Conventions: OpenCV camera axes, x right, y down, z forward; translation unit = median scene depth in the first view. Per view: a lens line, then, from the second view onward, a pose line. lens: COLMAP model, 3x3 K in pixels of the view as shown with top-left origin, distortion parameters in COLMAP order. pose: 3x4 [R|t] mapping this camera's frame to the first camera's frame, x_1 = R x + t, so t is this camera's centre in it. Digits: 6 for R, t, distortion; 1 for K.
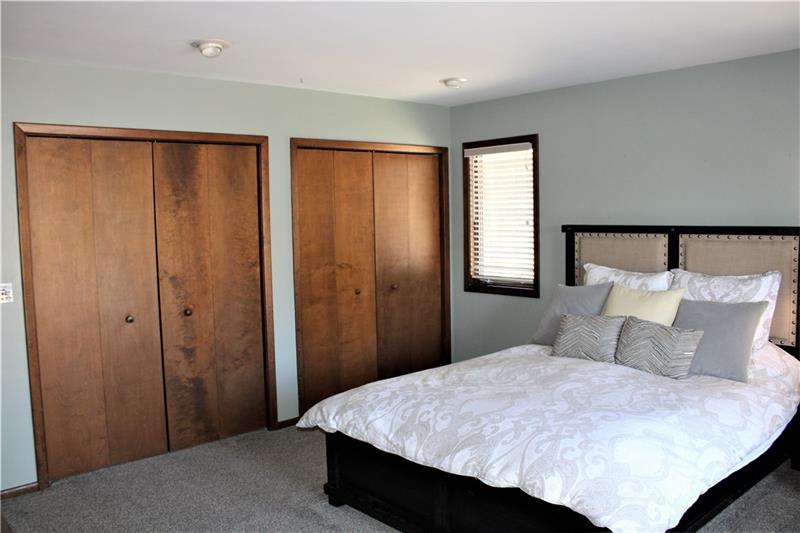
lens RADIAL K [[677.8, 0, 400.0], [0, 677.8, 266.5], [0, 0, 1]] dist [-0.127394, 0.004601]
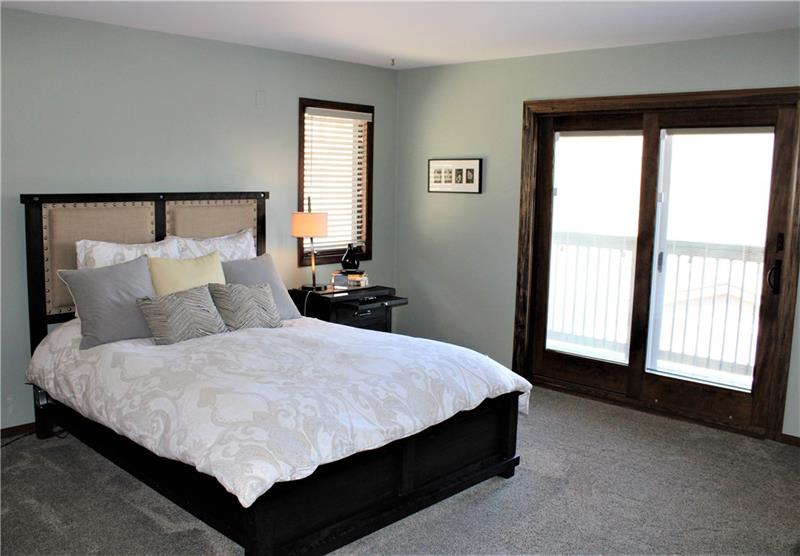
lens RADIAL K [[695.2, 0, 400.0], [0, 695.2, 278.0], [0, 0, 1]] dist [-0.006447, -0.000782]
pose [[-0.051181, -0.124850, 0.990855, -0.638497], [0.072073, 0.989106, 0.128353, -0.043203], [-0.996085, 0.077983, -0.041625, 0.701560]]
